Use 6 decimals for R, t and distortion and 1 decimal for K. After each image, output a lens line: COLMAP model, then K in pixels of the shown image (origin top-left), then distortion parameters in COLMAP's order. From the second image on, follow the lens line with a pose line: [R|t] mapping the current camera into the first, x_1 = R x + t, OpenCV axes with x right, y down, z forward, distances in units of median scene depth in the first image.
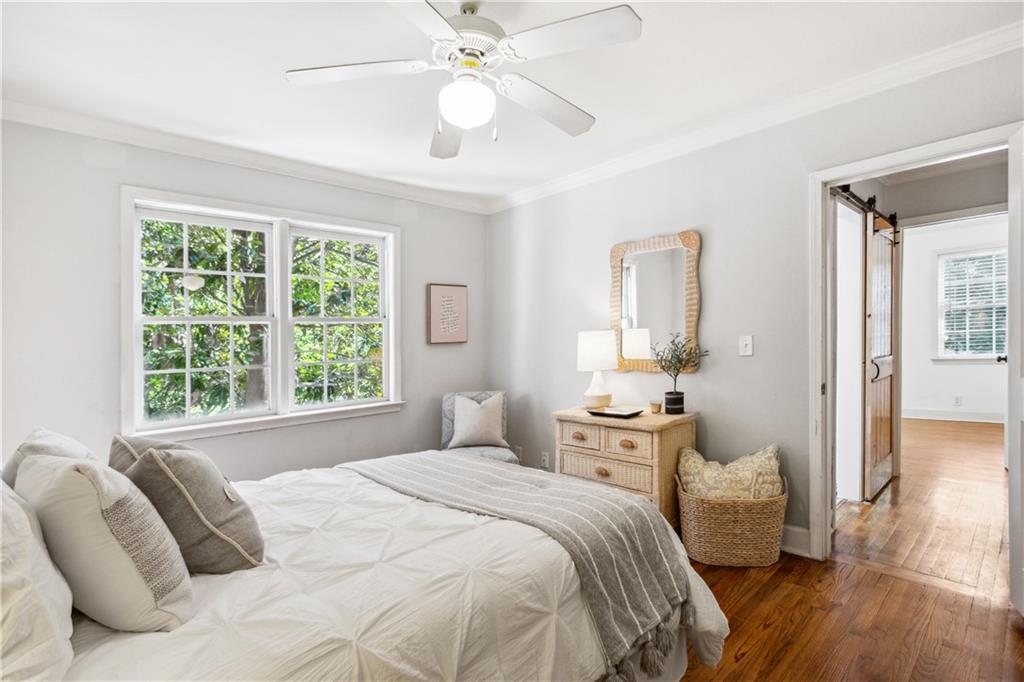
lens RADIAL K [[482.9, 0, 507.0], [0, 482.9, 336.2], [0, 0, 1]] dist [0.000344, 0.000204]
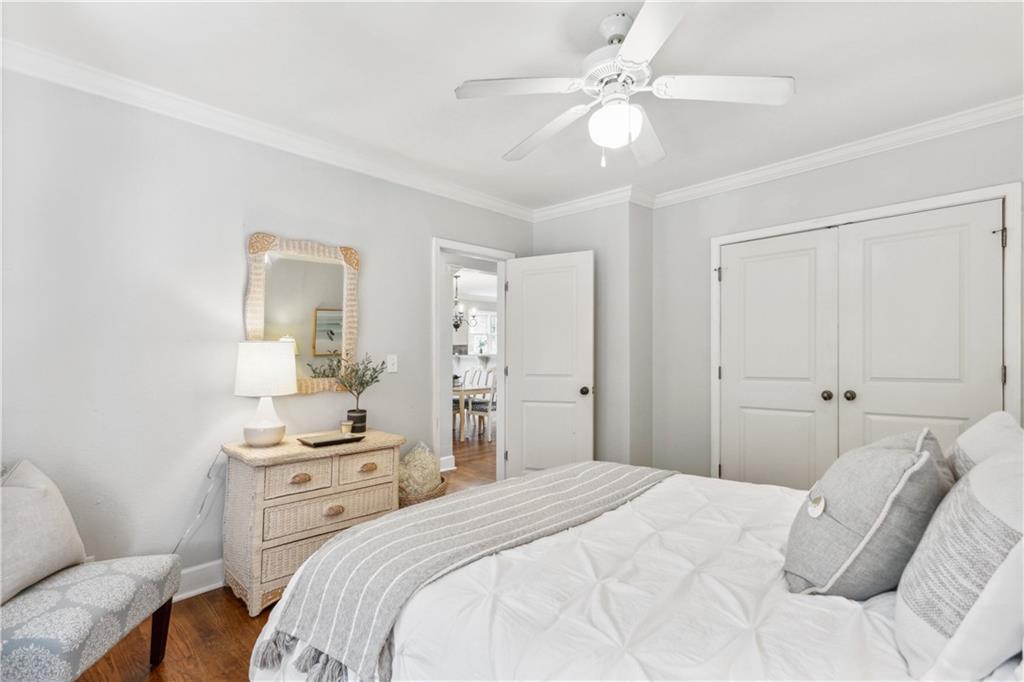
lens RADIAL K [[495.9, 0, 509.1], [0, 495.9, 369.7], [0, 0, 1]] dist [-0.000121, 0.000053]
pose [[-0.037733, 0.008805, 0.999249, -0.675634], [-0.003237, 0.999955, -0.008934, 0.042132], [-0.999283, -0.003572, -0.037702, 0.731126]]
